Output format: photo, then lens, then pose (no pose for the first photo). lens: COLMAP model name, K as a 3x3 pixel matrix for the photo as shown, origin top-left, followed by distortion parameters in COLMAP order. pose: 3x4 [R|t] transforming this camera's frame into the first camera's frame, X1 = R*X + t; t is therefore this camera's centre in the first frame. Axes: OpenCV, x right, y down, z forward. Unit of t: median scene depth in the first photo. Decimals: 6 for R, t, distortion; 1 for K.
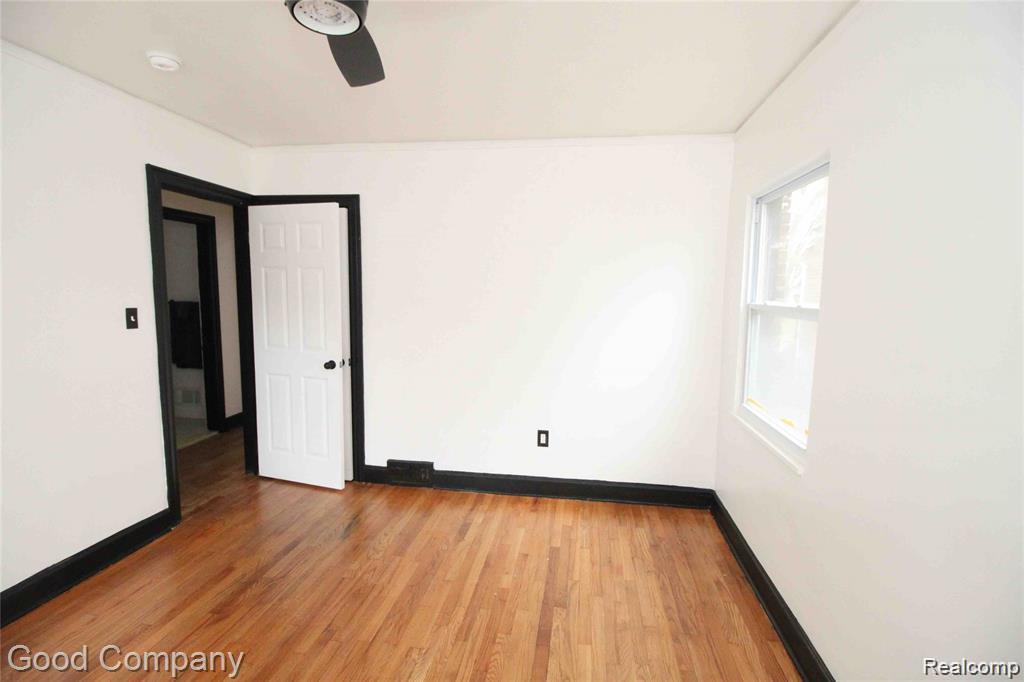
lens RADIAL K [[472.0, 0, 512.3], [0, 472.0, 341.4], [0, 0, 1]] dist [-0.002722, -0.011308]
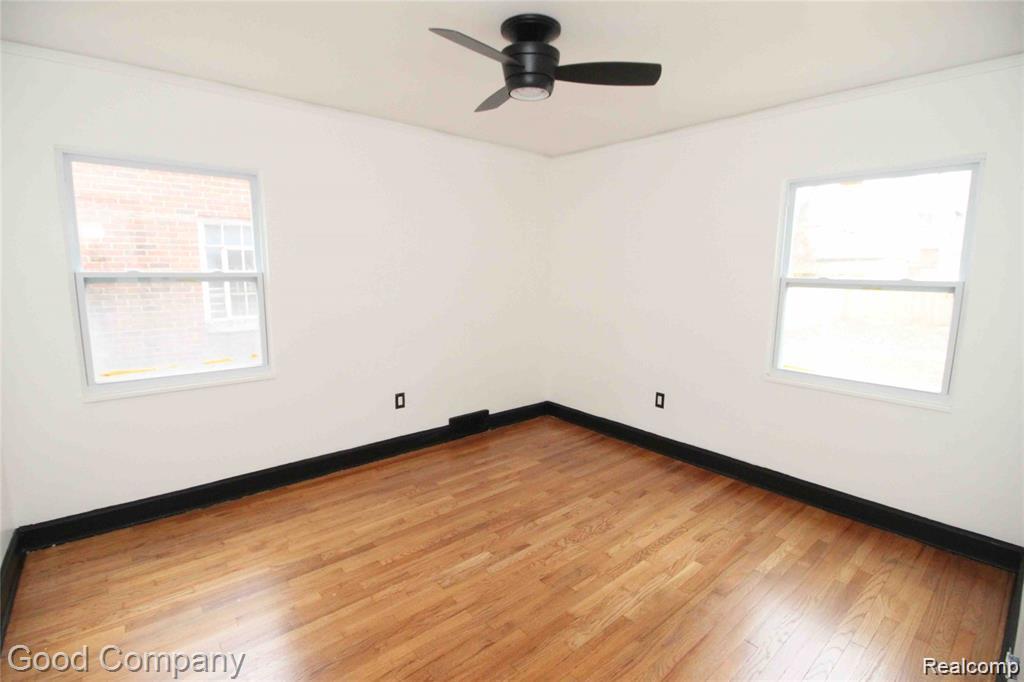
lens RADIAL K [[472.0, 0, 511.6], [0, 472.0, 339.8], [0, 0, 1]] dist [-0.002722, -0.011308]
pose [[-0.757944, -0.125780, 0.640078, -0.936897], [0.037277, 0.971279, 0.235004, -0.181025], [-0.651253, 0.201980, -0.731487, 1.518238]]
